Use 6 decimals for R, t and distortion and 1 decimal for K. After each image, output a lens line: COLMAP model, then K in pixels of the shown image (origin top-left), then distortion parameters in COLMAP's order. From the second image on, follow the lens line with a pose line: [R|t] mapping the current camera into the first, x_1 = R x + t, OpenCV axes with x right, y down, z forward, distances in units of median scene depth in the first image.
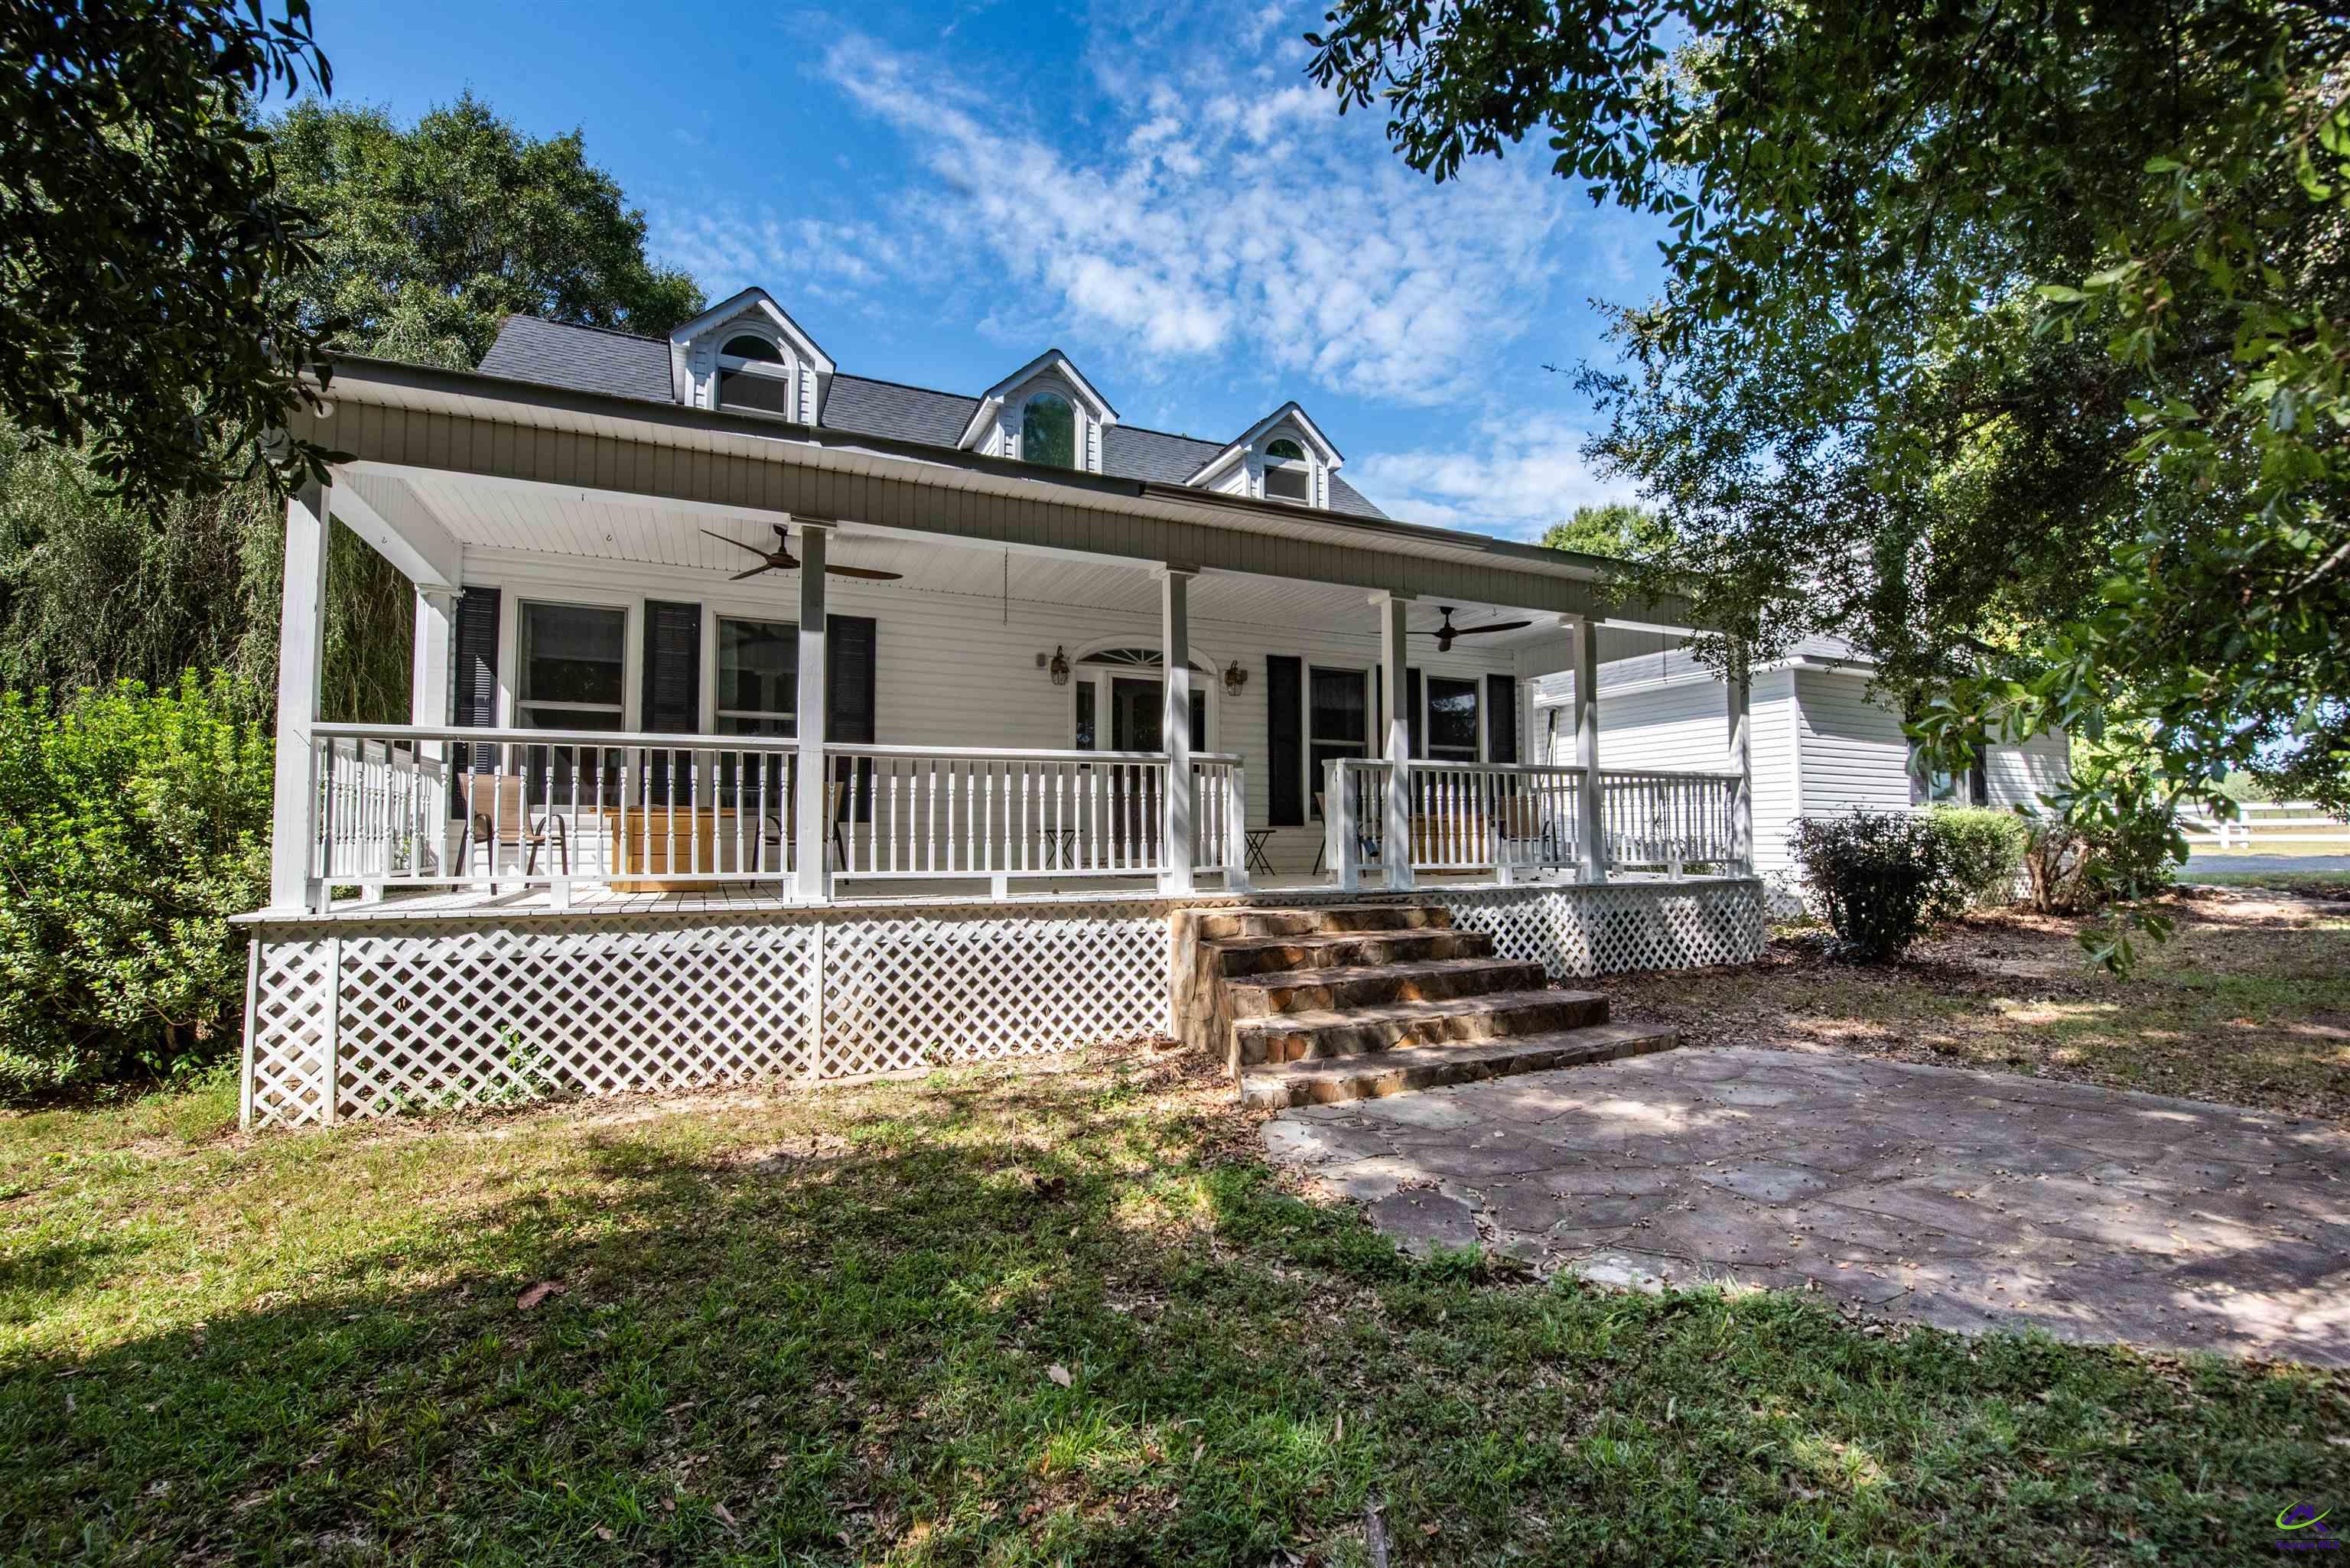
lens RADIAL K [[972.9, 0, 1144.5], [0, 972.9, 787.4], [0, 0, 1]] dist [-0.014385, -0.000591]
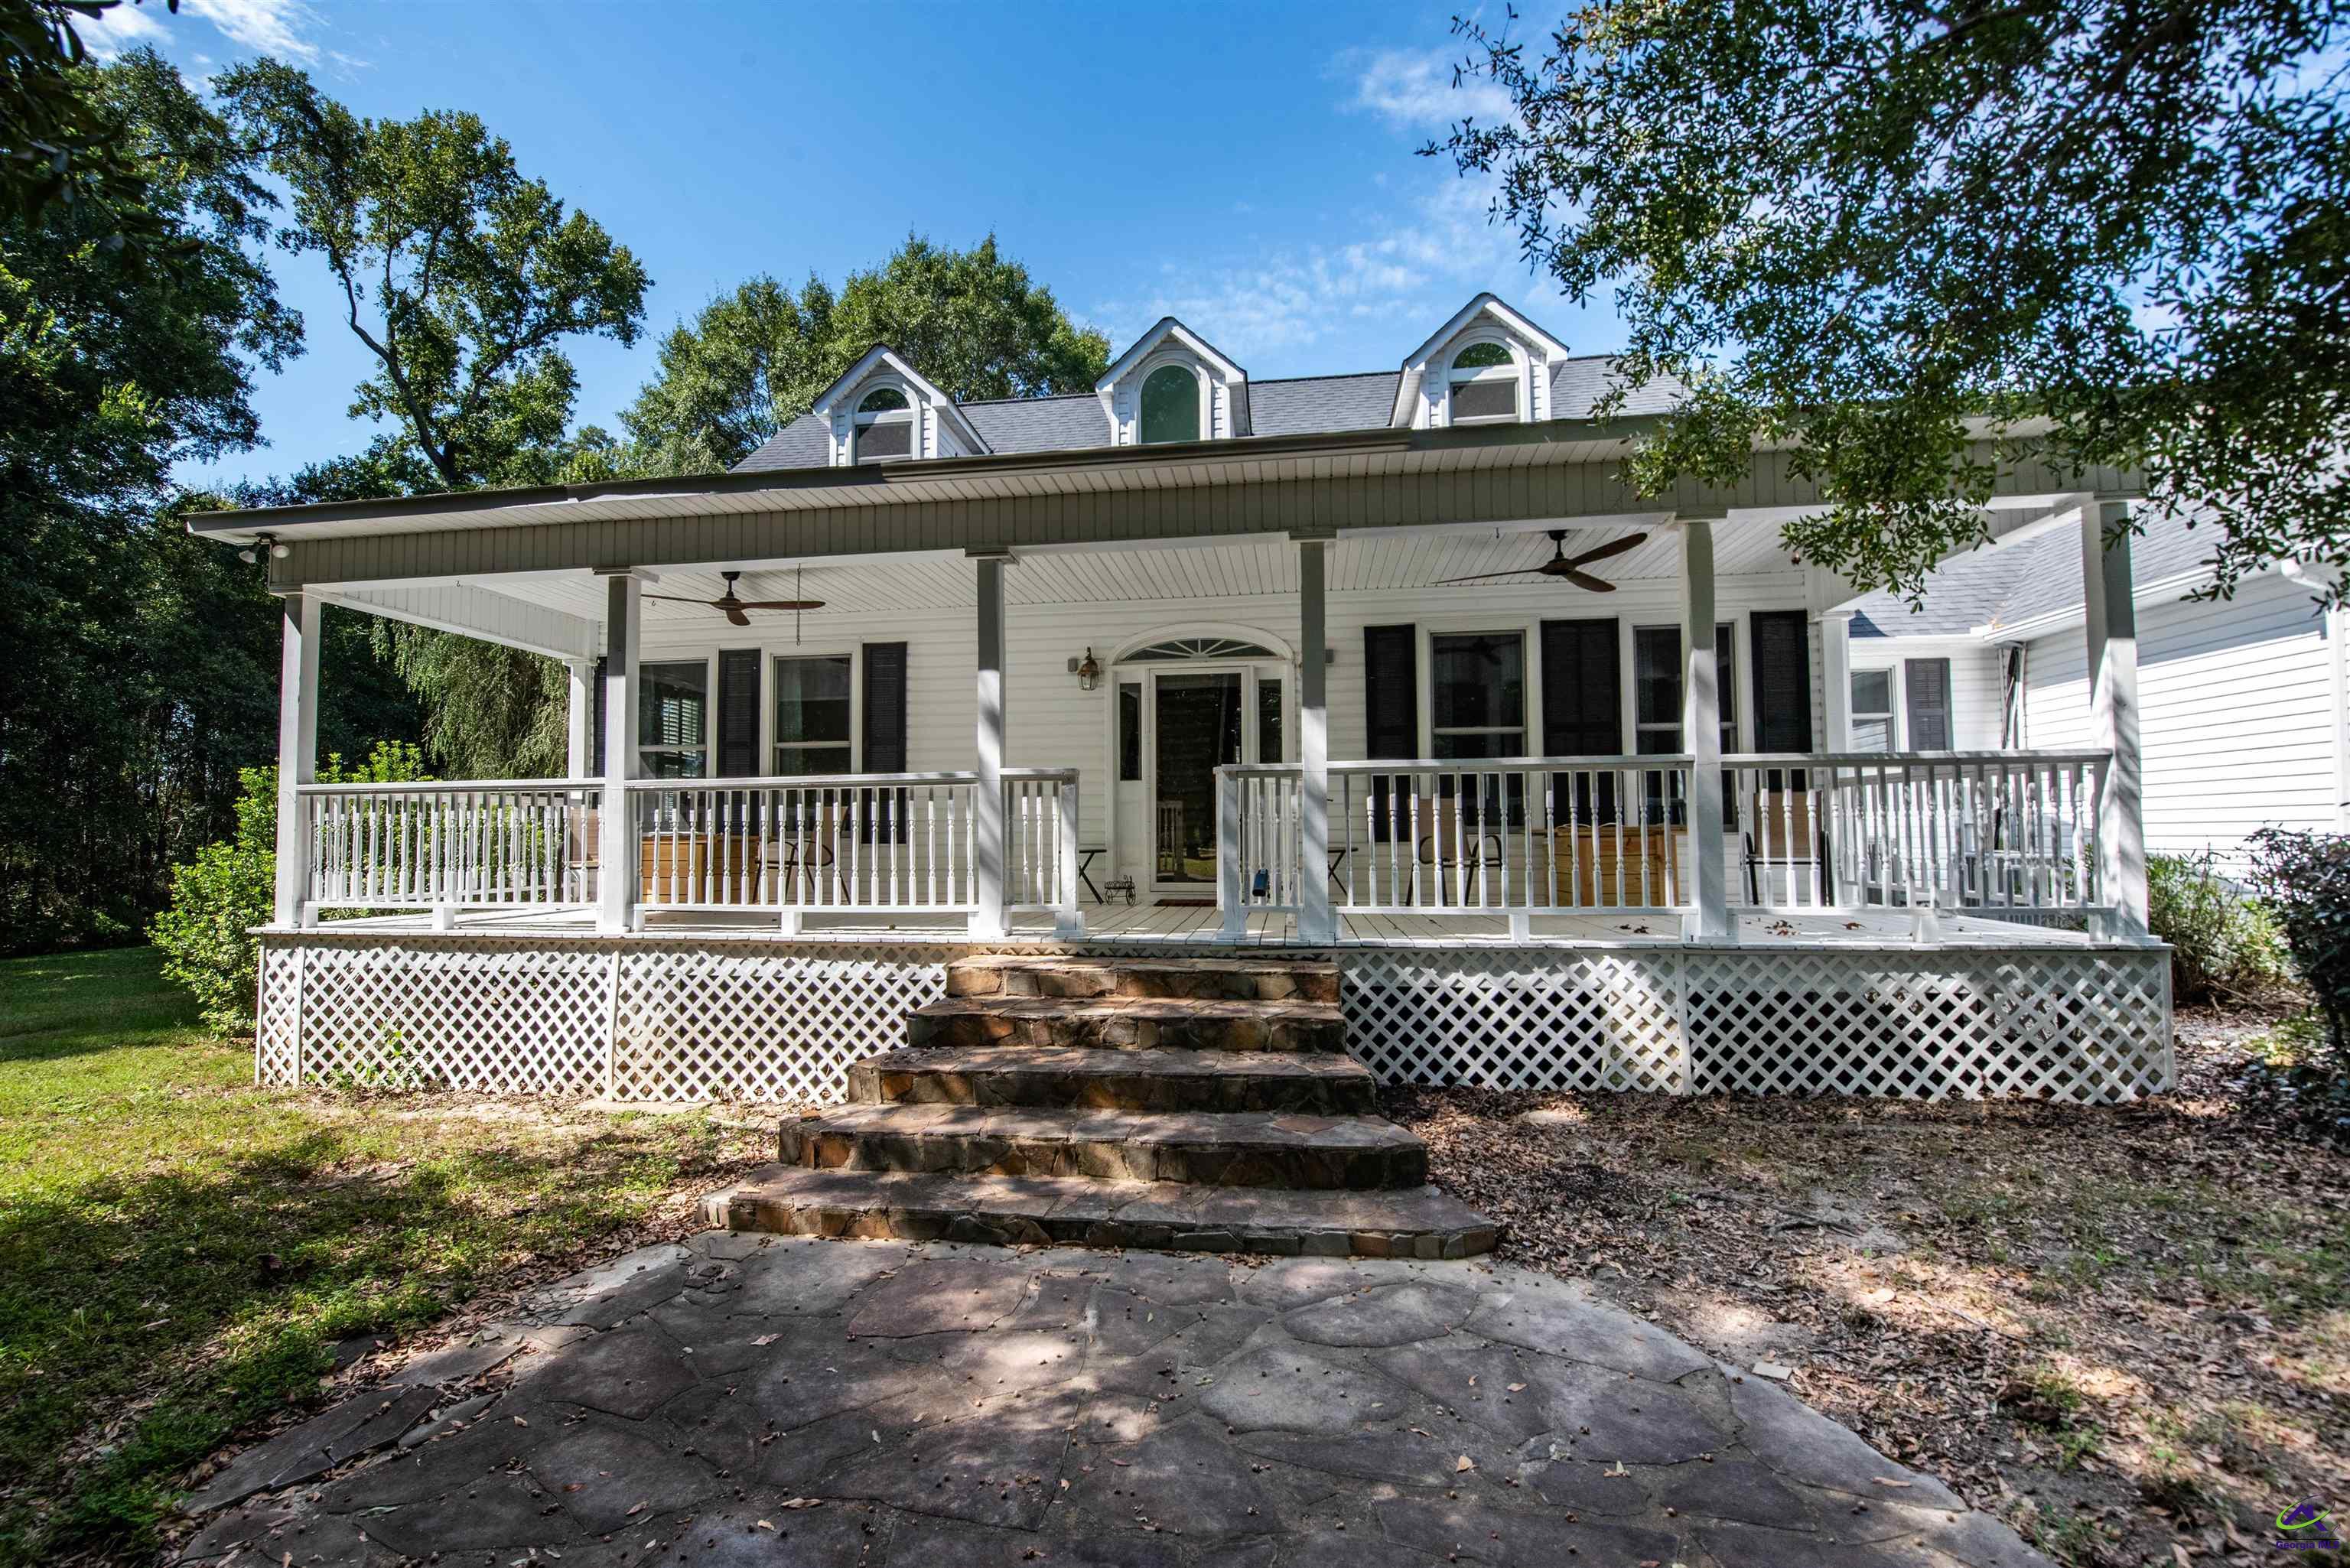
lens RADIAL K [[972.9, 0, 1144.5], [0, 972.9, 787.4], [0, 0, 1]] dist [-0.014385, -0.000591]
pose [[0.843972, -0.031750, -0.535447, 0.659171], [0.034995, 0.999379, -0.004101, -0.013767], [0.535245, -0.015276, 0.844559, 0.388679]]
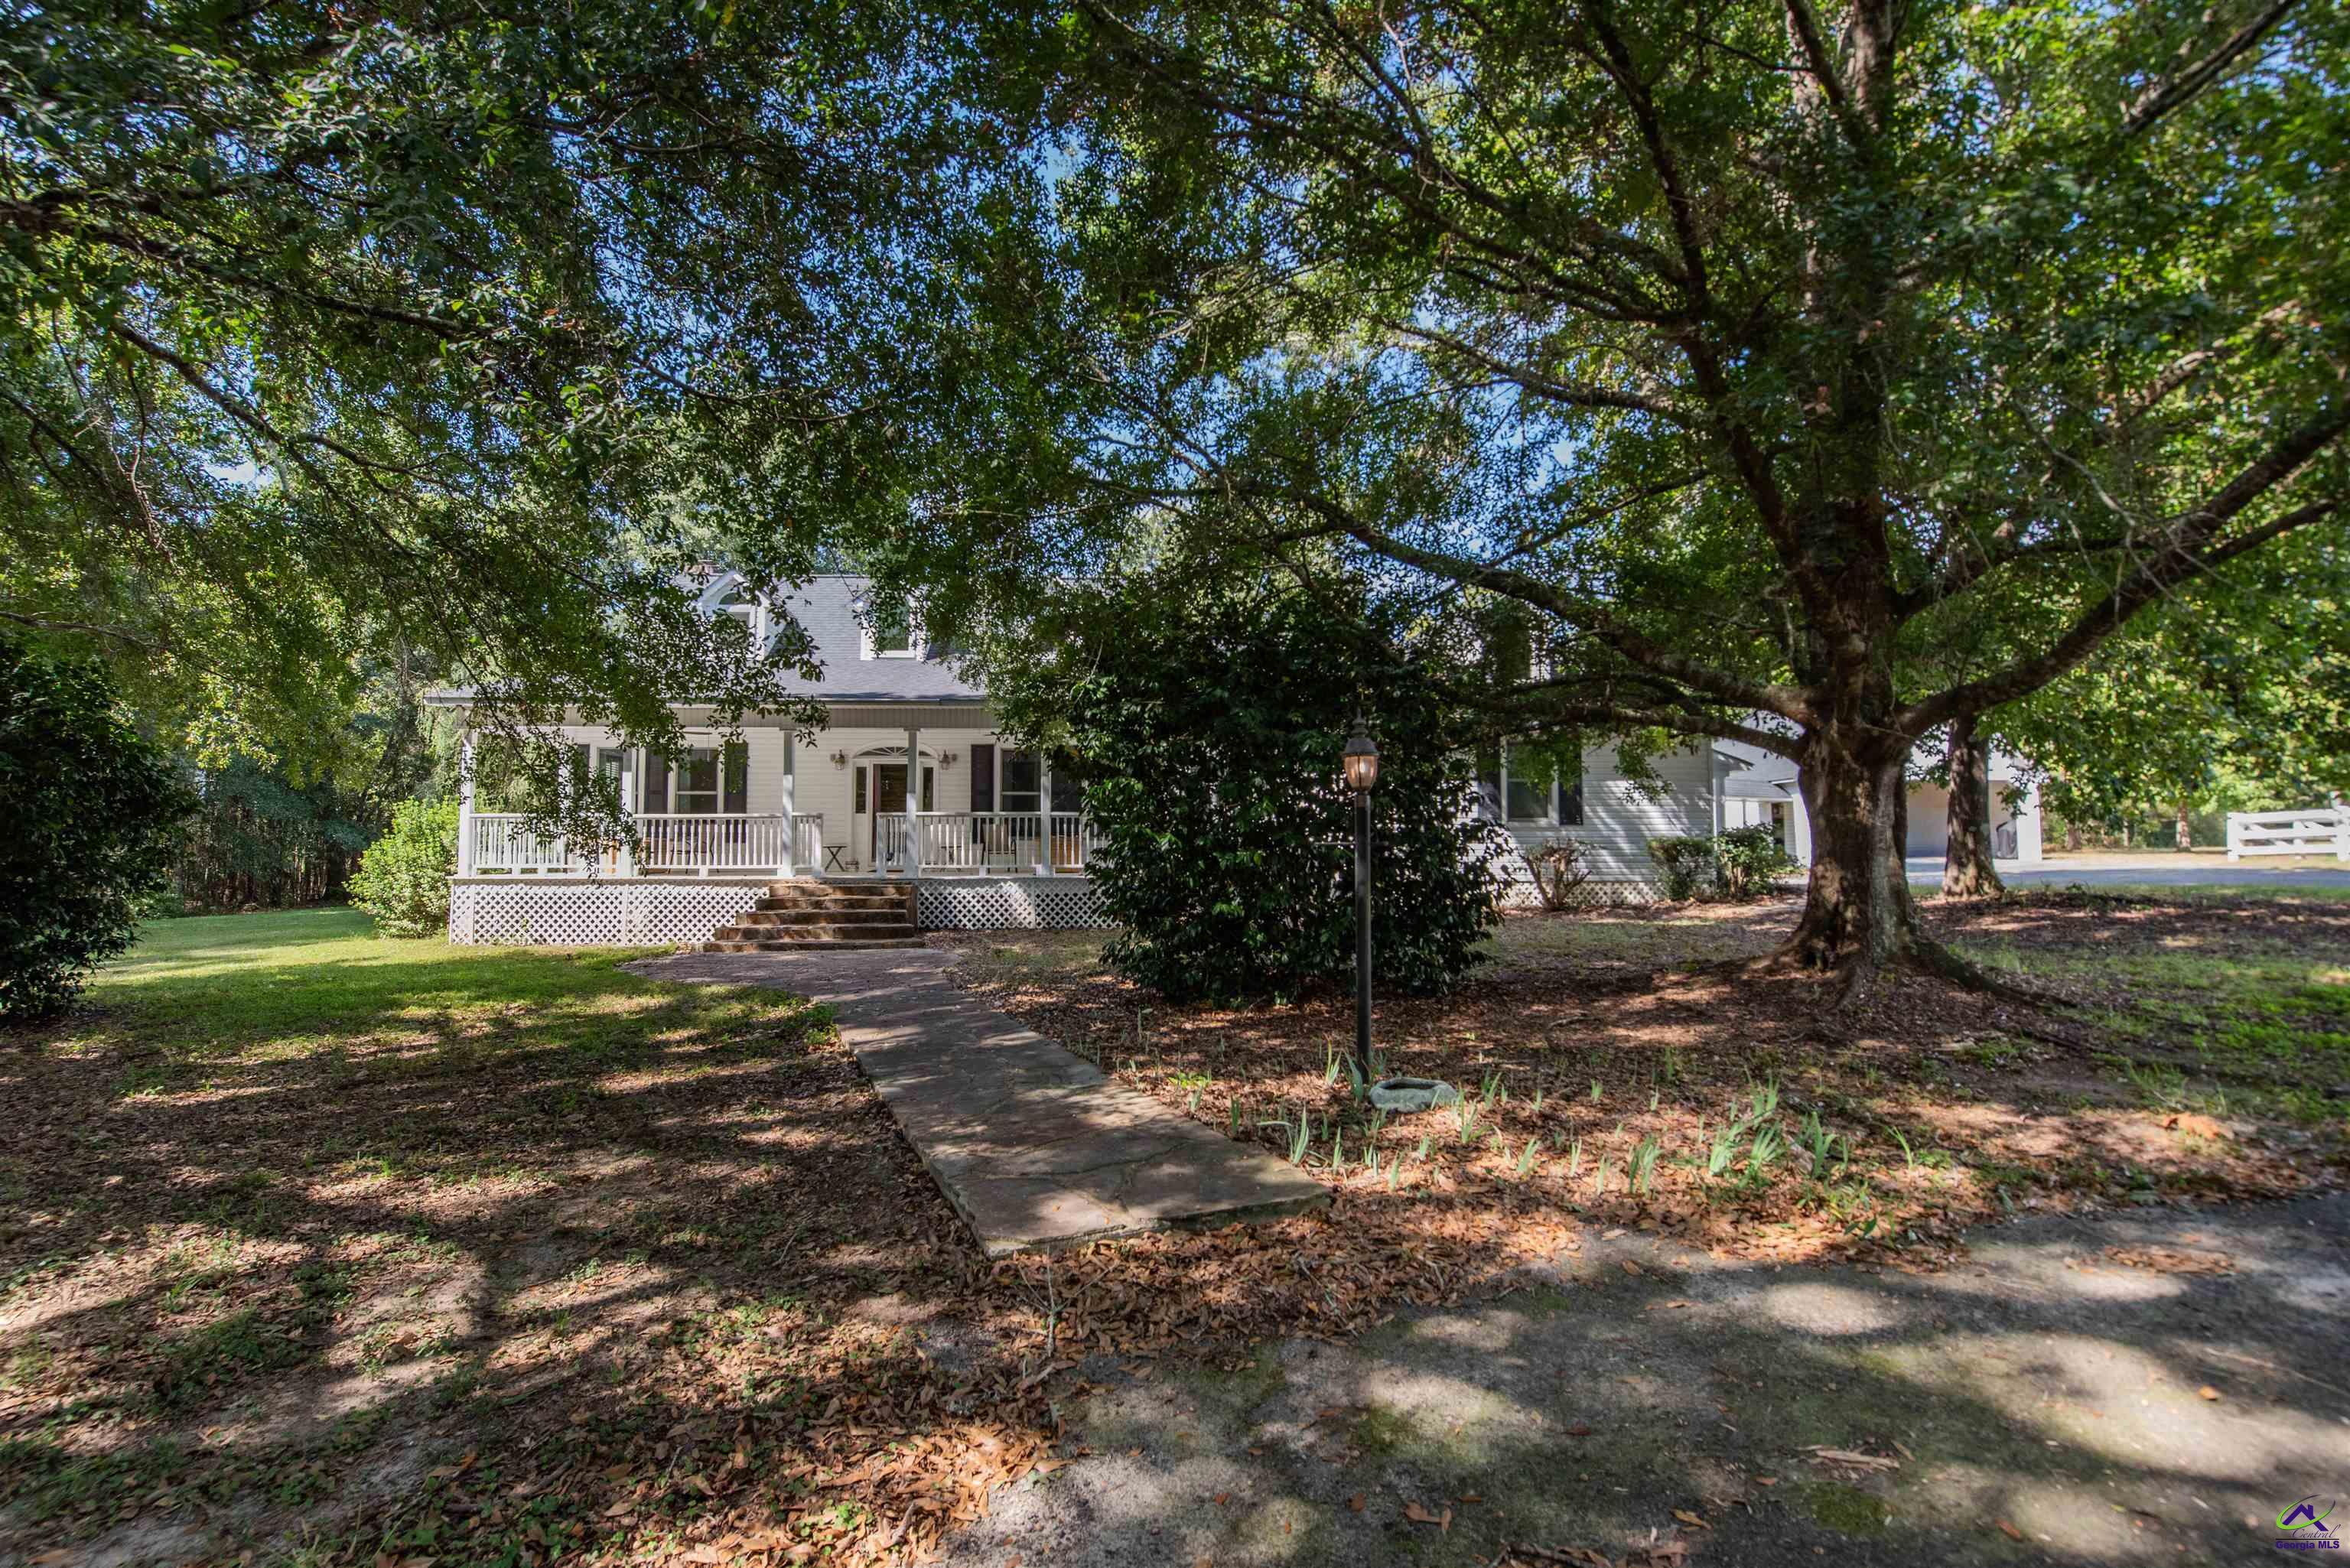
lens RADIAL K [[954.4, 0, 1110.5], [0, 954.4, 785.1], [0, 0, 1]] dist [-0.000233, -0.000131]
pose [[0.921083, -0.023501, -0.388658, 1.690024], [0.019614, 0.999710, -0.013966, -0.059183], [0.388873, 0.005241, 0.921276, -0.768431]]
